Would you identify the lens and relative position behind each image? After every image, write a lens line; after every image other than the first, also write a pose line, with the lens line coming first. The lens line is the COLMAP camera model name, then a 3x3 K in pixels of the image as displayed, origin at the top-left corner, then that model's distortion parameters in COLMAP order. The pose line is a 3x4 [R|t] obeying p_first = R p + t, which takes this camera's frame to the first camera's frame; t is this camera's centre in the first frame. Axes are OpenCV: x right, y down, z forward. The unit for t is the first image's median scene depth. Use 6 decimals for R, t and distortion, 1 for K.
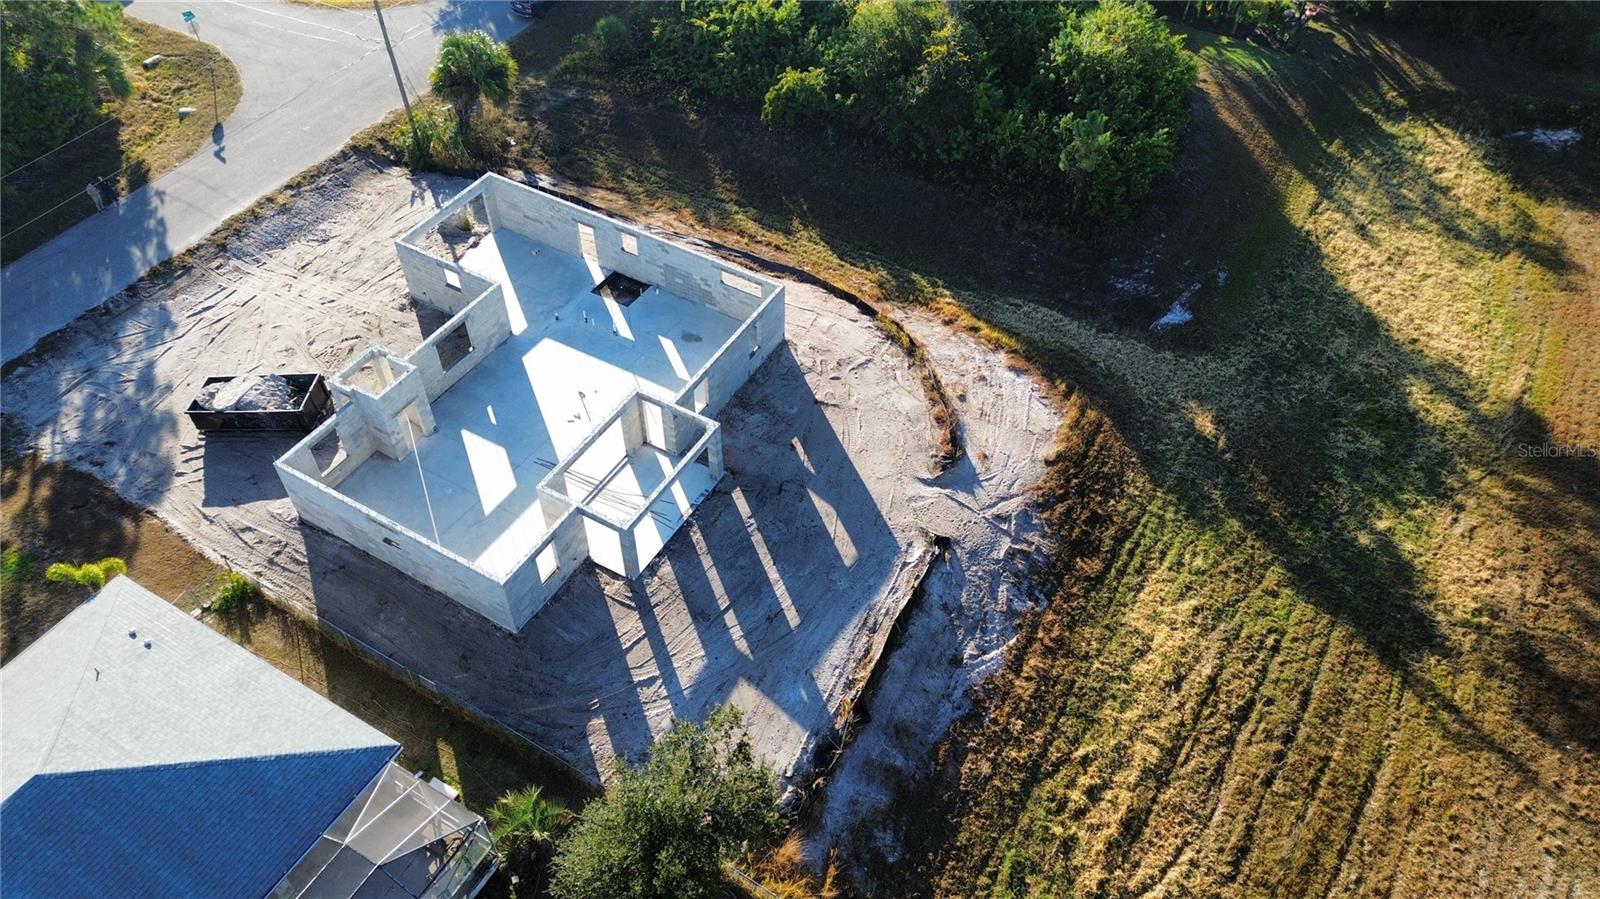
lens RADIAL K [[1131.2, 0, 798.1], [0, 1131.2, 450.8], [0, 0, 1]] dist [0.068092, -0.074967]
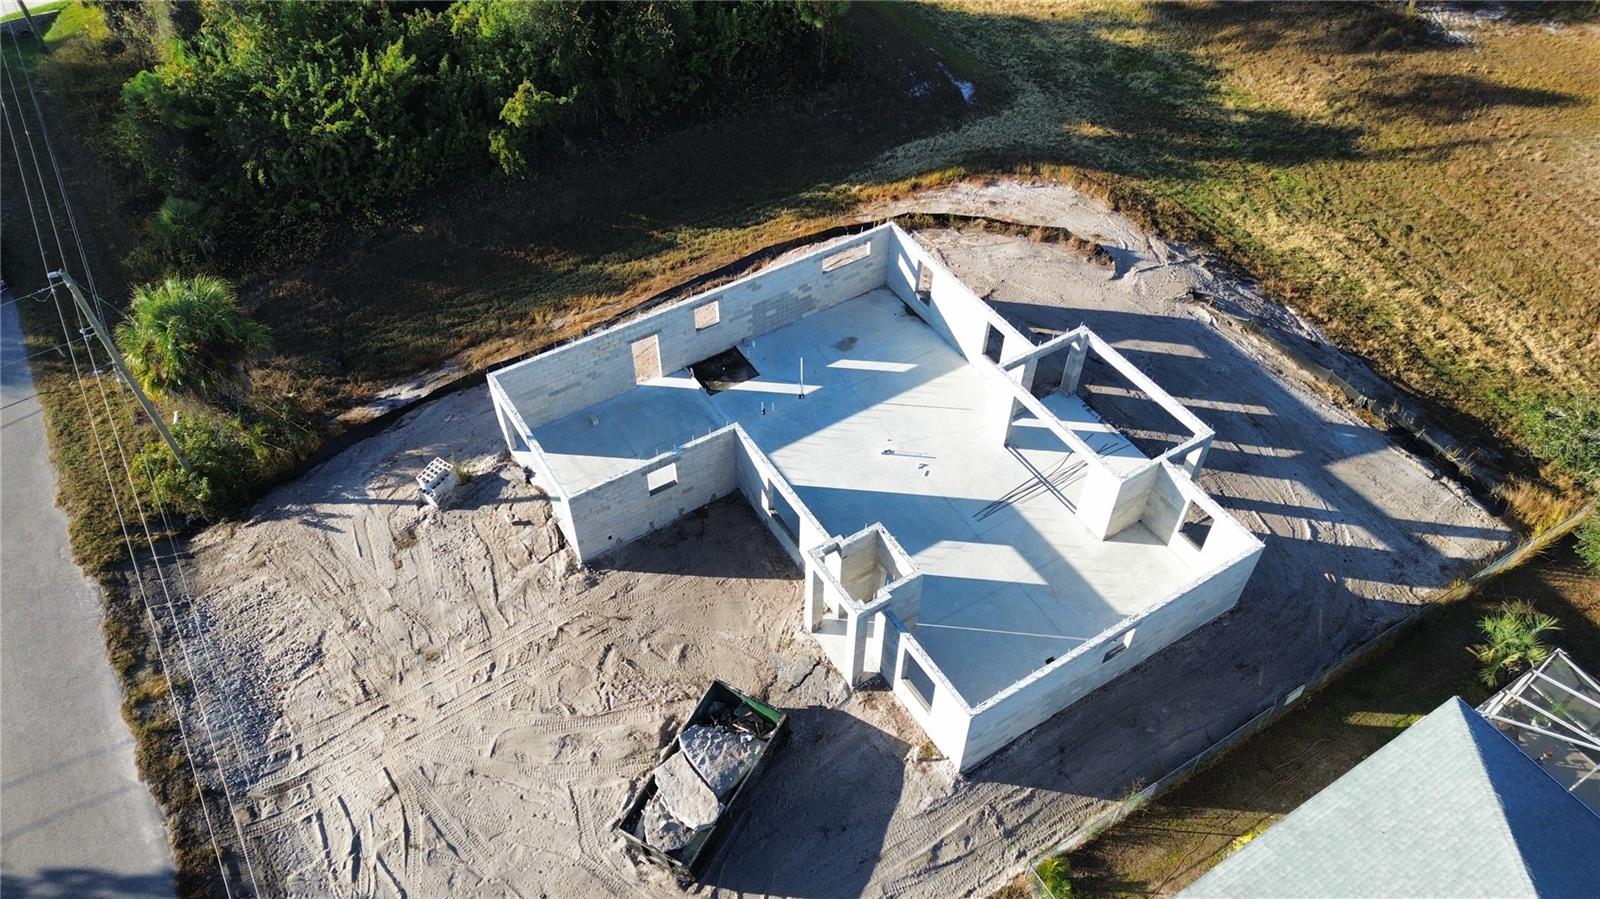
lens RADIAL K [[1131.2, 0, 797.2], [0, 1131.2, 452.7], [0, 0, 1]] dist [0.068092, -0.074967]
pose [[0.464548, -0.653084, 0.598061, -0.708063], [0.646965, 0.711448, 0.274368, -0.314824], [-0.604675, 0.259467, 0.753024, 0.431860]]
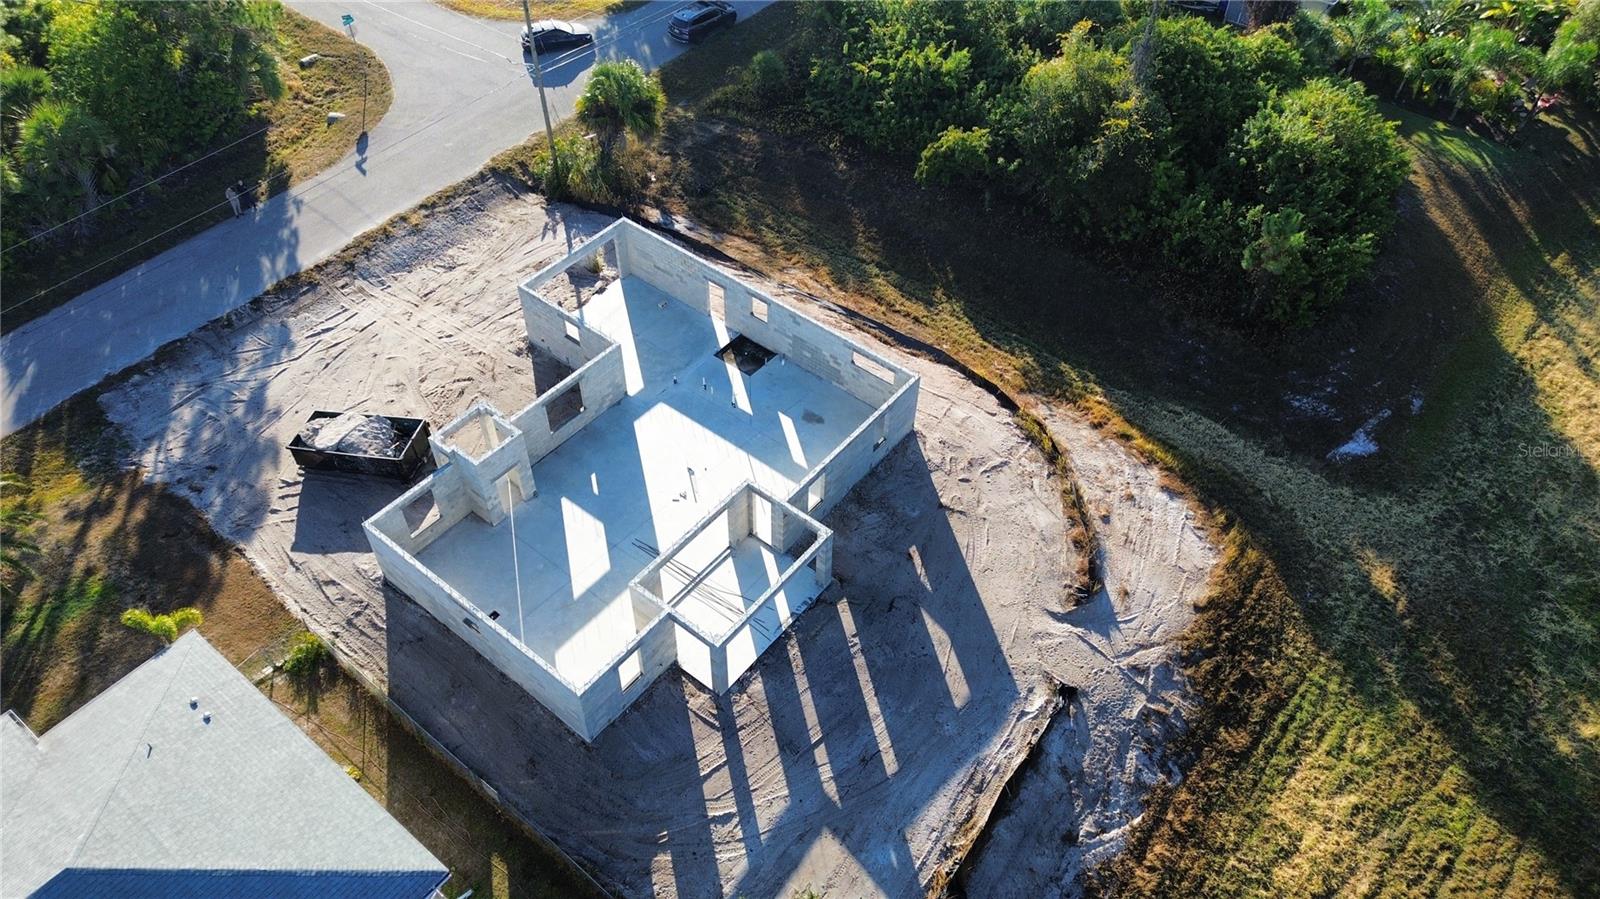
lens RADIAL K [[1131.2, 0, 796.5], [0, 1131.2, 449.2], [0, 0, 1]] dist [0.068092, -0.074967]
pose [[0.988825, 0.111381, -0.099094, -0.014324], [-0.111380, 0.993762, 0.005562, -0.082909], [0.099096, 0.005538, 0.995063, 0.082611]]
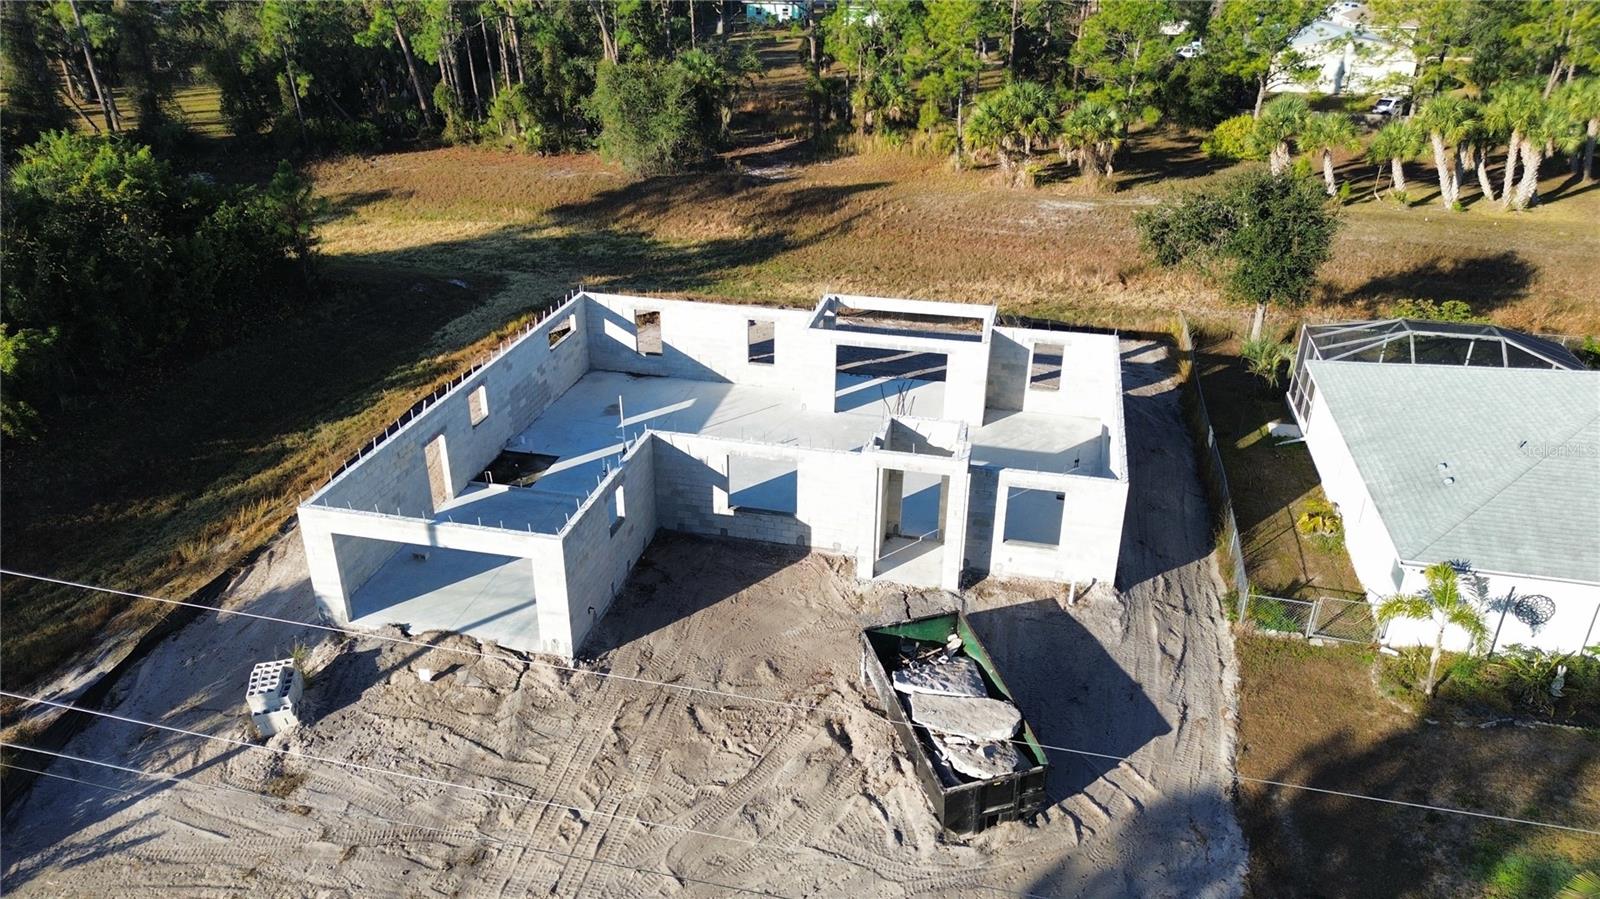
lens RADIAL K [[1131.2, 0, 799.6], [0, 1131.2, 446.5], [0, 0, 1]] dist [0.068092, -0.074967]
pose [[-0.299582, -0.423524, 0.854914, -0.825562], [0.691392, 0.521099, 0.500432, -0.397830], [-0.657440, 0.741002, 0.136709, 0.882172]]
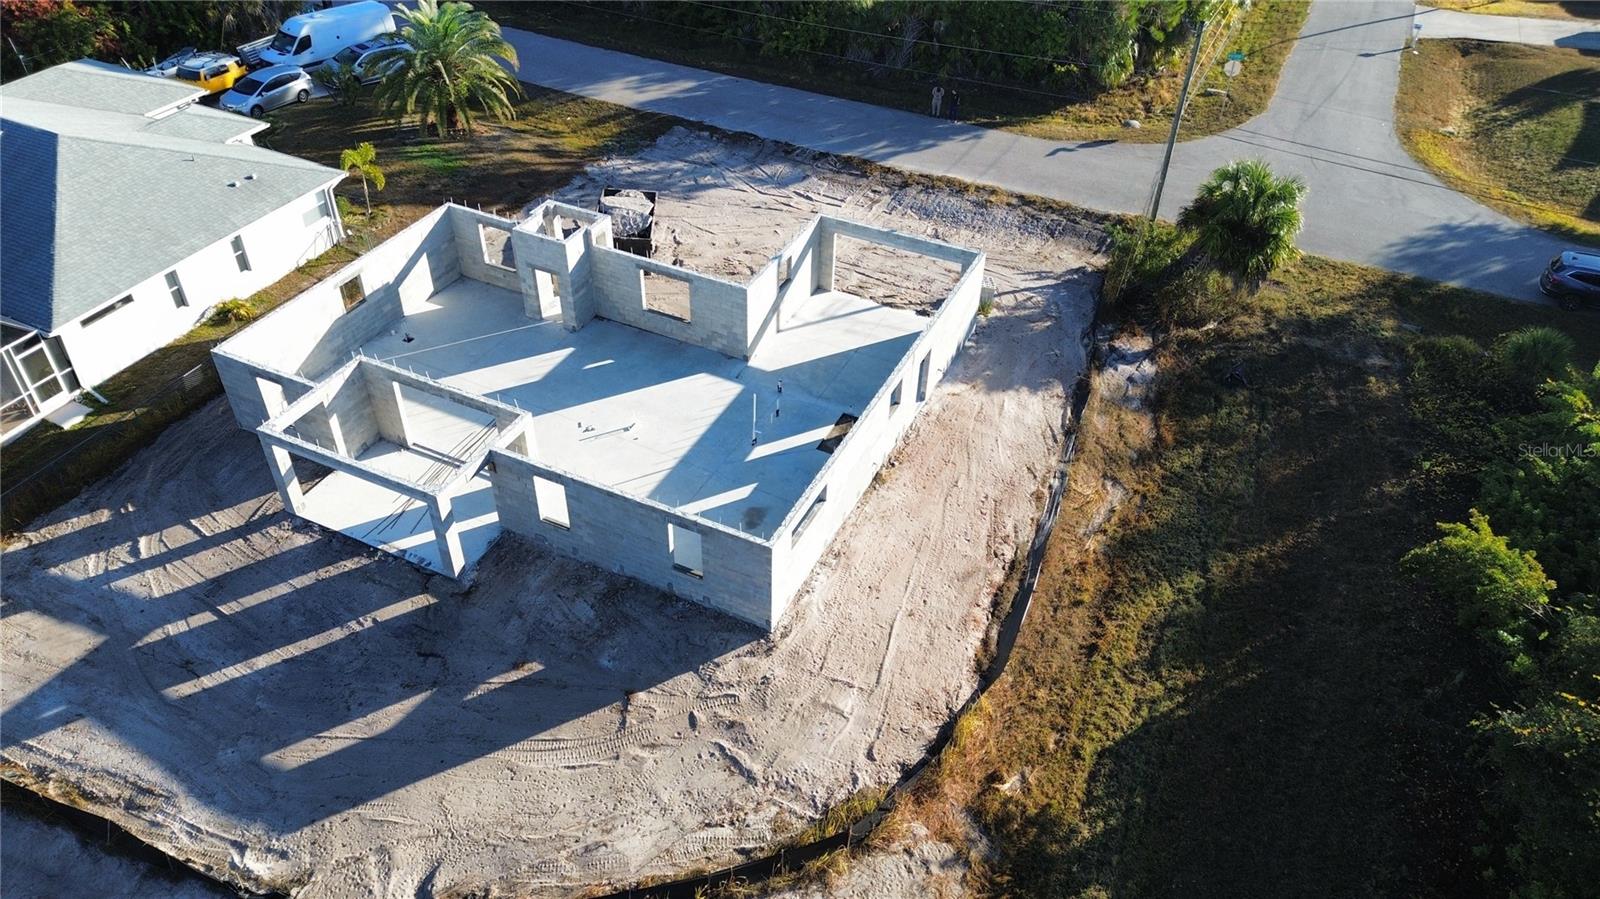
lens RADIAL K [[1131.2, 0, 795.0], [0, 1131.2, 451.2], [0, 0, 1]] dist [0.068092, -0.074967]
pose [[0.075393, 0.625500, -0.776573, 0.403648], [-0.742942, 0.554685, 0.374649, -0.400780], [0.665096, 0.548703, 0.506529, 0.707963]]
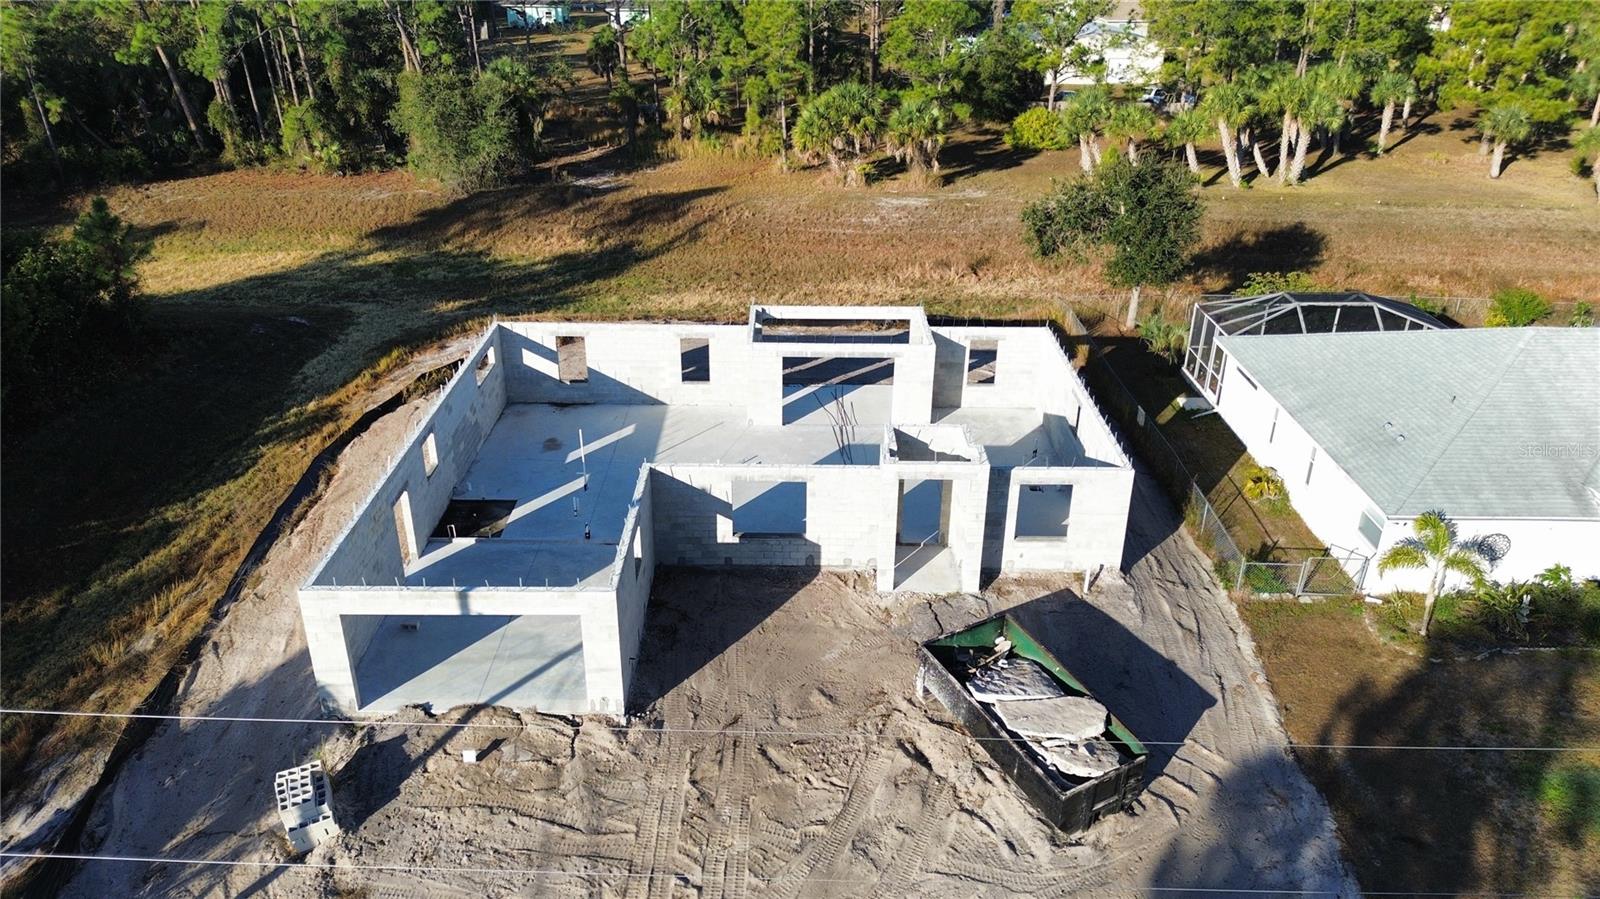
lens RADIAL K [[1131.2, 0, 800.6], [0, 1131.2, 444.6], [0, 0, 1]] dist [0.068092, -0.074967]
pose [[-0.505900, -0.383841, 0.772484, -0.760047], [0.622030, 0.458104, 0.634995, -0.478475], [-0.597615, 0.801753, 0.007006, 0.954163]]
